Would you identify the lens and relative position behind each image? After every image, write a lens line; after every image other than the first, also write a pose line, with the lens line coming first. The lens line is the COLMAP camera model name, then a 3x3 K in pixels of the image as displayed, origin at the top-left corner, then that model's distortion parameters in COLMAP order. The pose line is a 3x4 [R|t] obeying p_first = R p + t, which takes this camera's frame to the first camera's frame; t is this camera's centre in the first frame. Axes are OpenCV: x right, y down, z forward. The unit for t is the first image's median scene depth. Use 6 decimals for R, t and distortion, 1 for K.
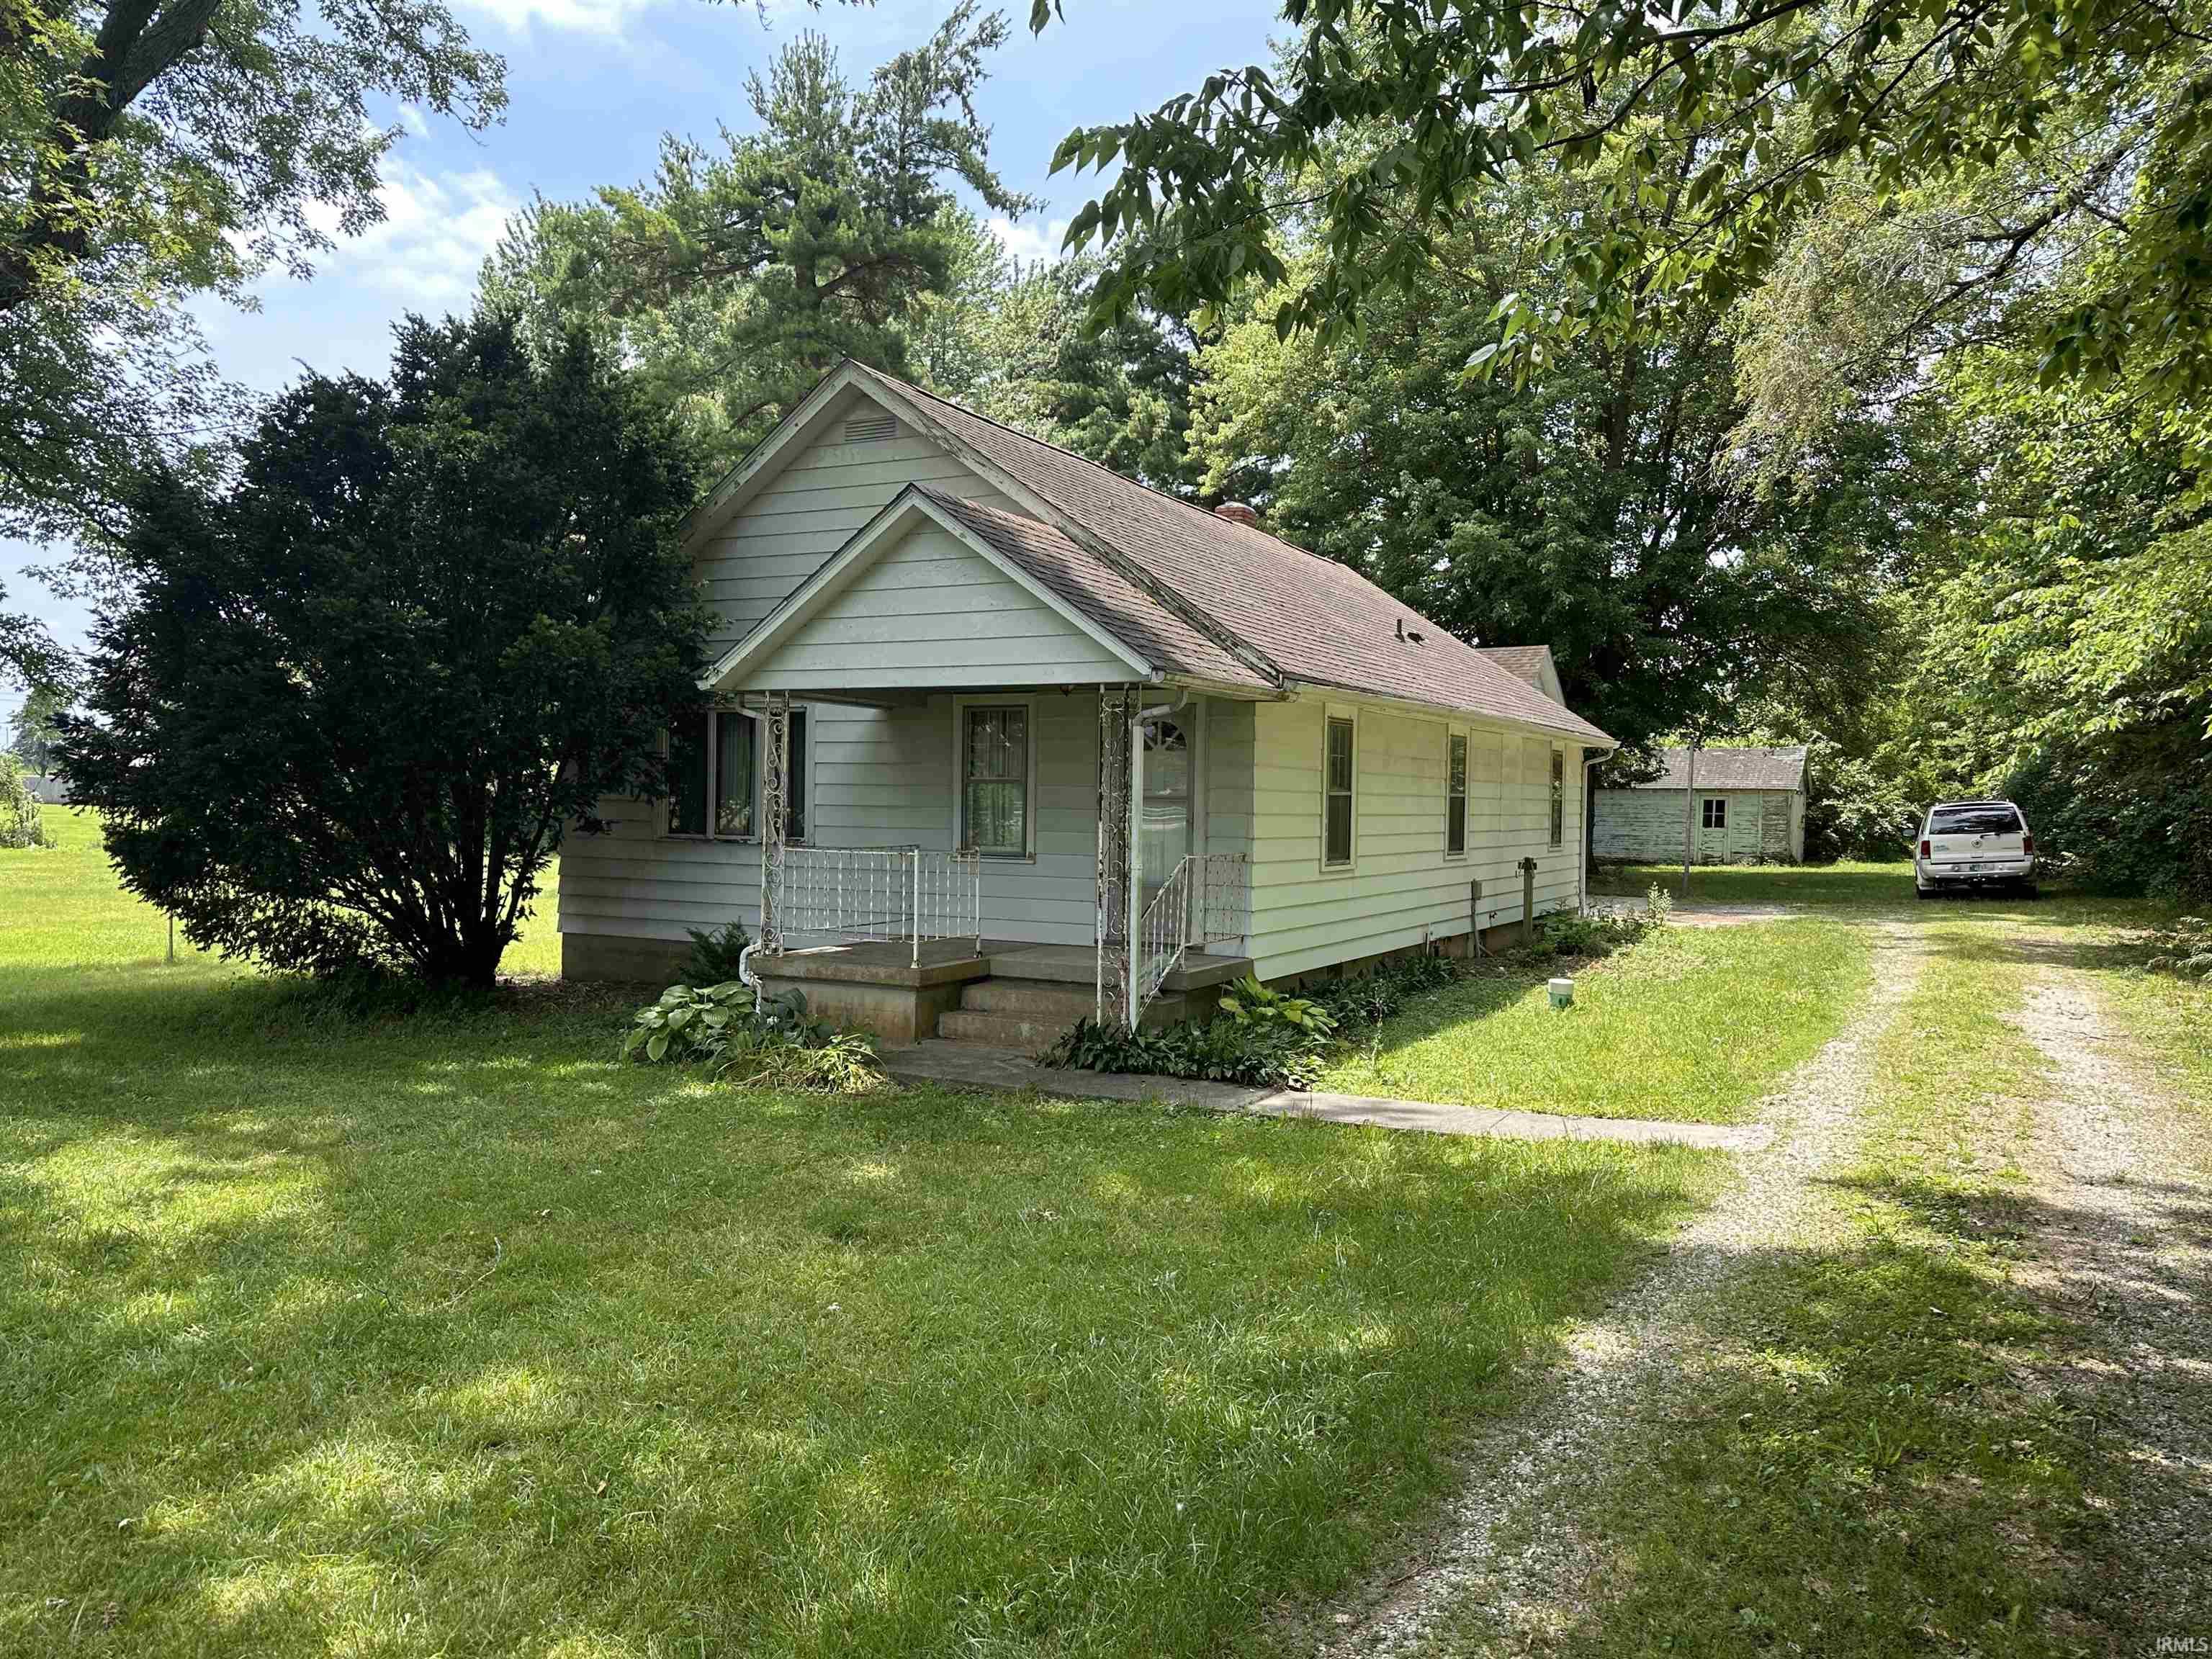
lens RADIAL K [[1581.1, 0, 1045.6], [0, 1581.1, 850.0], [0, 0, 1]] dist [-0.006714, -0.014905]
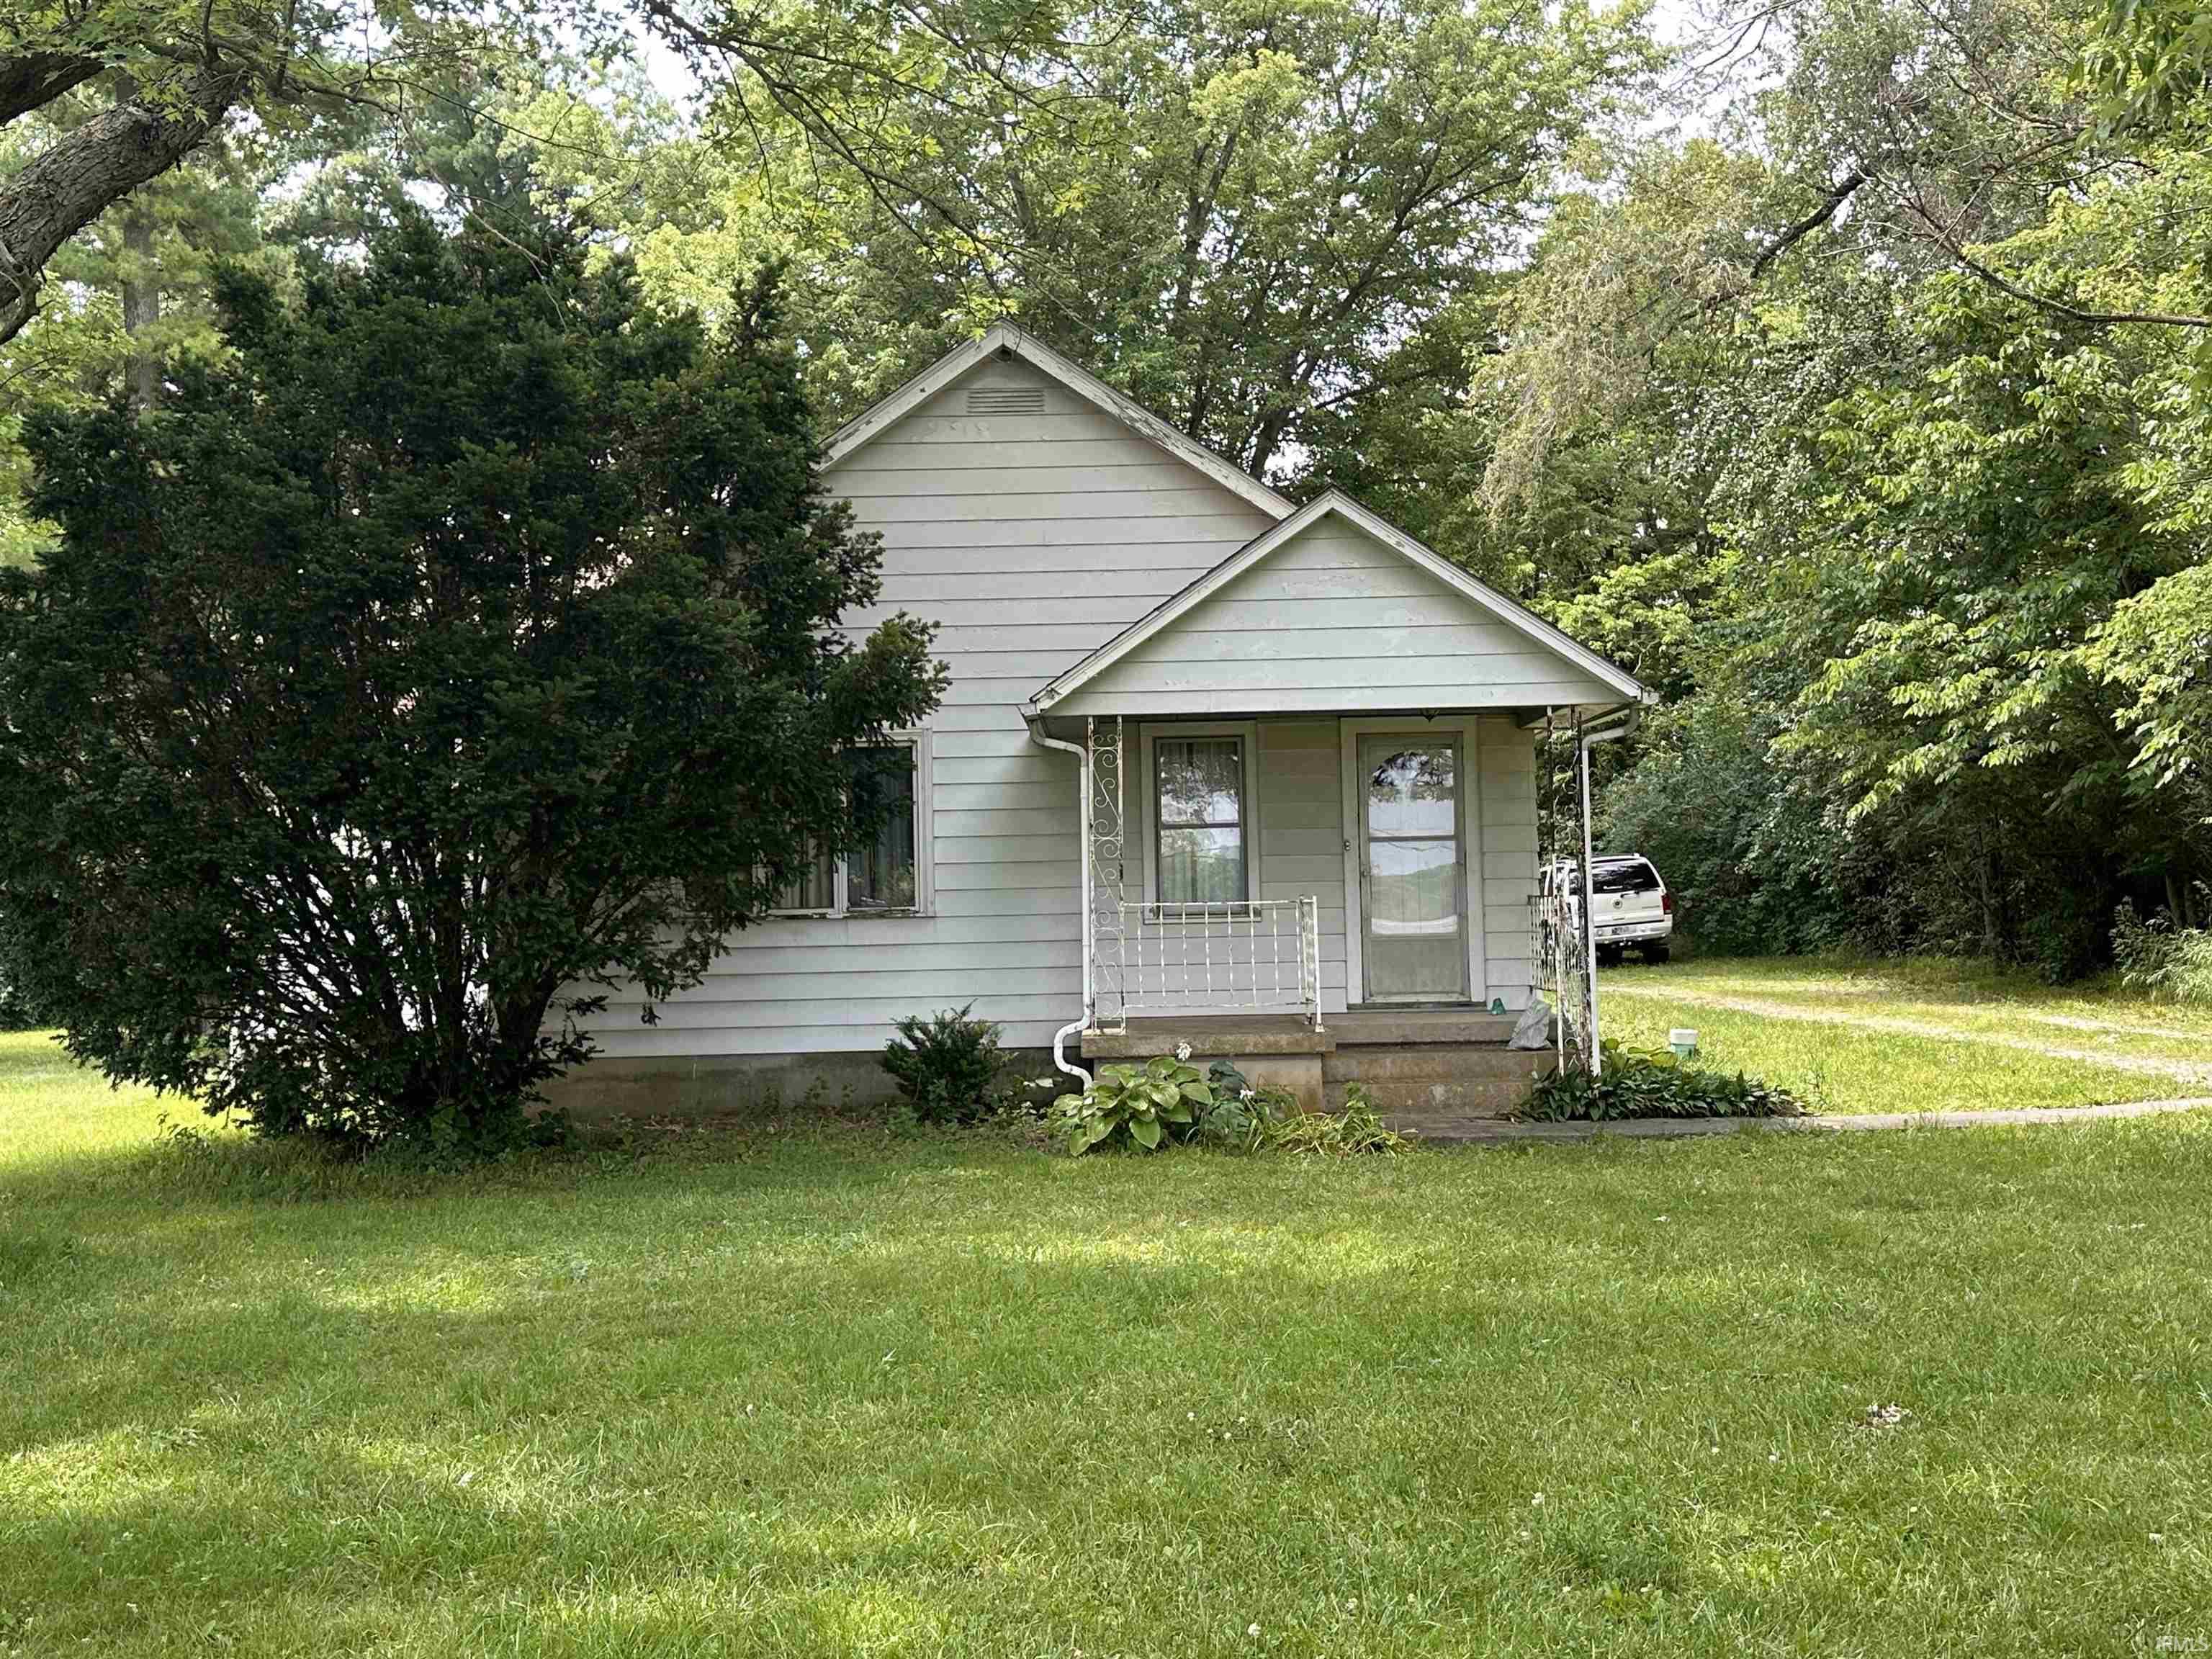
lens RADIAL K [[2388.5, 0, 1100.1], [0, 2388.5, 814.1], [0, 0, 1]] dist [0.159257, 0.000000]
pose [[0.862034, -0.012951, 0.506685, -0.357417], [0.049613, 0.997029, -0.058924, 0.011159], [-0.504416, 0.075933, 0.860115, -0.034596]]
